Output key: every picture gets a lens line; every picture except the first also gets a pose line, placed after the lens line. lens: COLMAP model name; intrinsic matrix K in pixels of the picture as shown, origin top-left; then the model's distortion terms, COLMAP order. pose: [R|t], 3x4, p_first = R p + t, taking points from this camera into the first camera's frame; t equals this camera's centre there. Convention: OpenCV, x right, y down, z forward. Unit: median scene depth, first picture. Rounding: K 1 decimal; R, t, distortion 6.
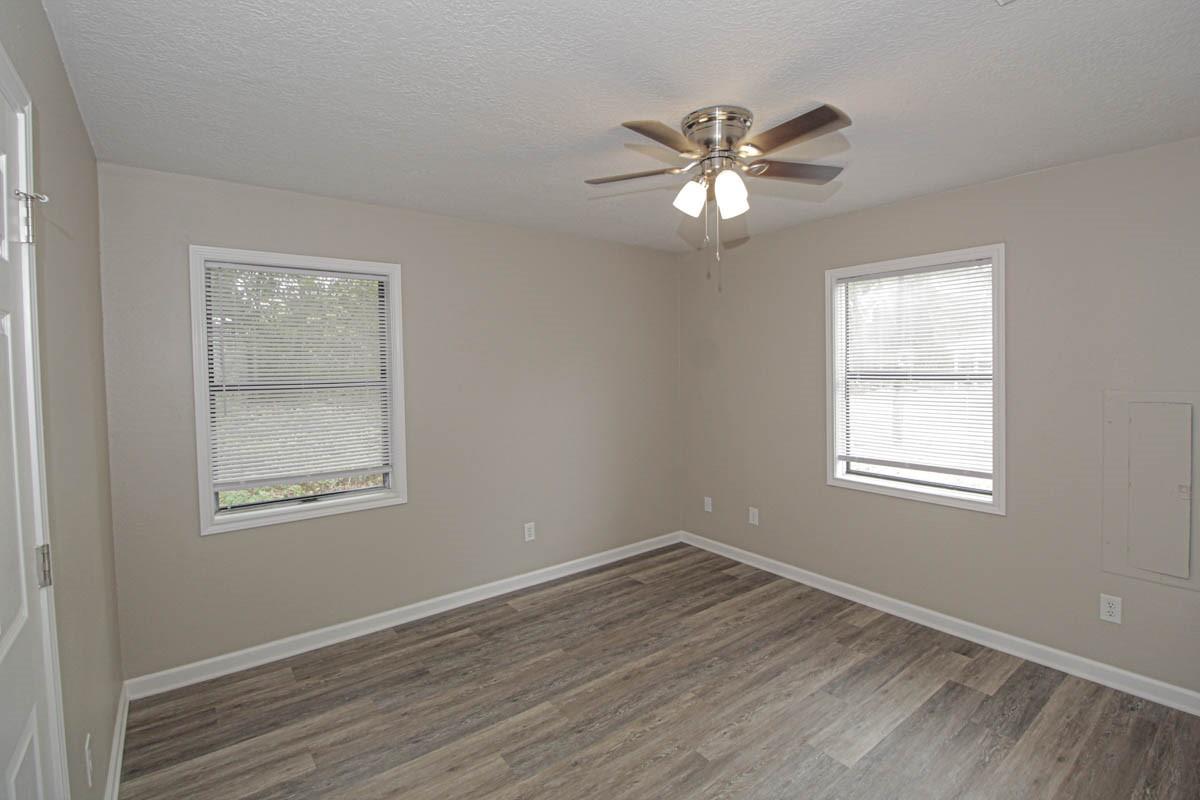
lens RADIAL K [[552.8, 0, 606.5], [0, 552.8, 380.3], [0, 0, 1]] dist [0.001435, -0.012630]
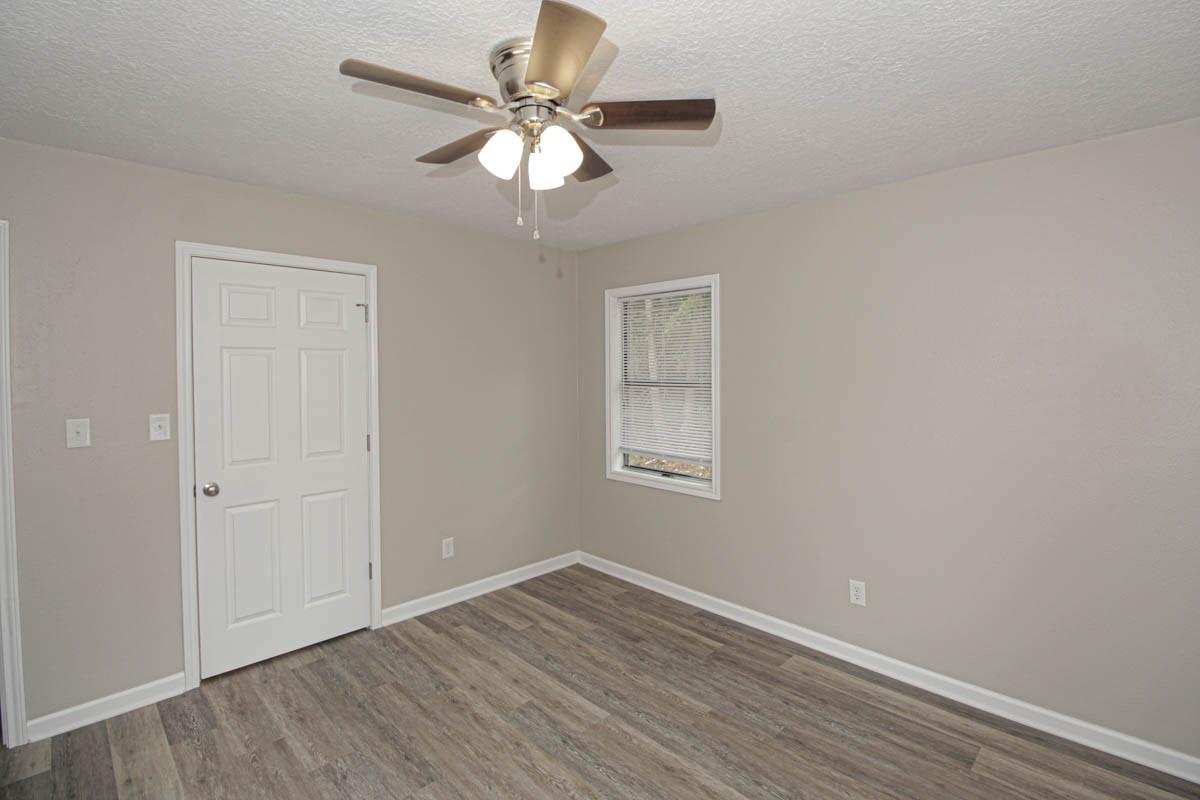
lens RADIAL K [[552.8, 0, 606.5], [0, 552.8, 380.3], [0, 0, 1]] dist [0.001435, -0.012630]
pose [[0.129093, 0.034593, -0.991029, 0.745742], [-0.030764, 0.999050, 0.030865, -0.037256], [0.991155, 0.026504, 0.130035, 0.750669]]
